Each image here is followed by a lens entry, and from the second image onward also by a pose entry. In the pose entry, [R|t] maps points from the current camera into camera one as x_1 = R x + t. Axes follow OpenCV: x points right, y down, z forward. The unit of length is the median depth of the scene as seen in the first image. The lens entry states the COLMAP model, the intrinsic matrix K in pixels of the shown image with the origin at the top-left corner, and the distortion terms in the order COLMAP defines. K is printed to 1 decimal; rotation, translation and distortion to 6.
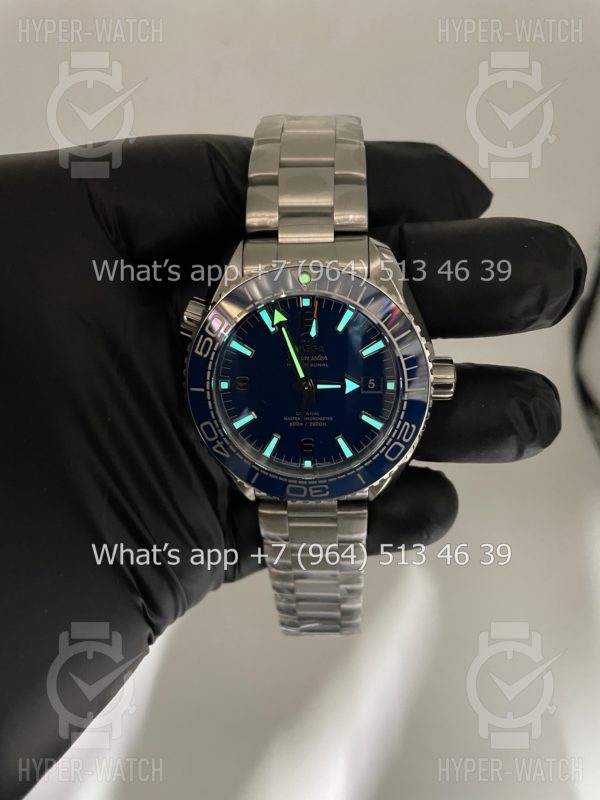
lens RADIAL K [[642.1, 0, 300.5], [0, 642.1, 389.6], [0, 0, 1]] dist [0.065019, 0.007526]
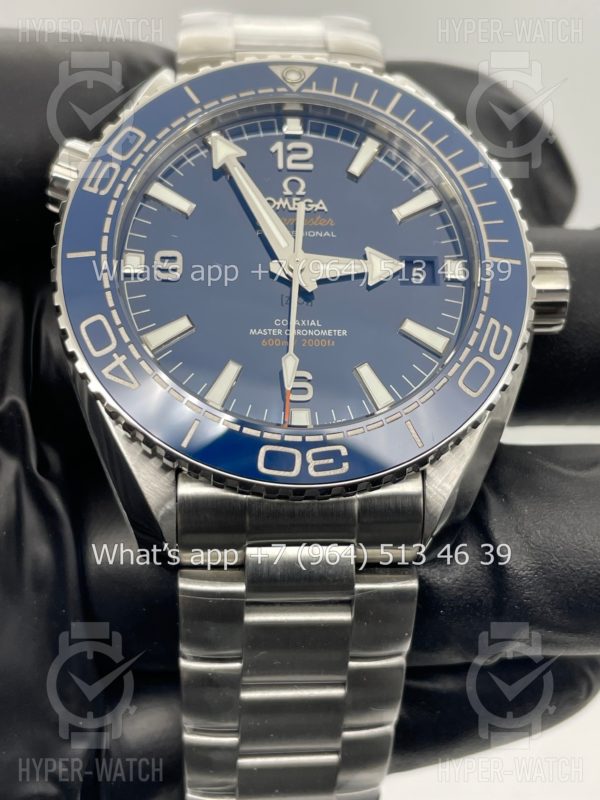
lens RADIAL K [[1278.6, 0, 300.9], [0, 1278.6, 419.5], [0, 0, 1]] dist [0.102689, 0.000000]
pose [[0.987820, 0.043916, 0.149277, -0.133946], [0.048930, 0.823013, -0.565911, 0.674635], [-0.147709, 0.566322, 0.810840, 0.233295]]
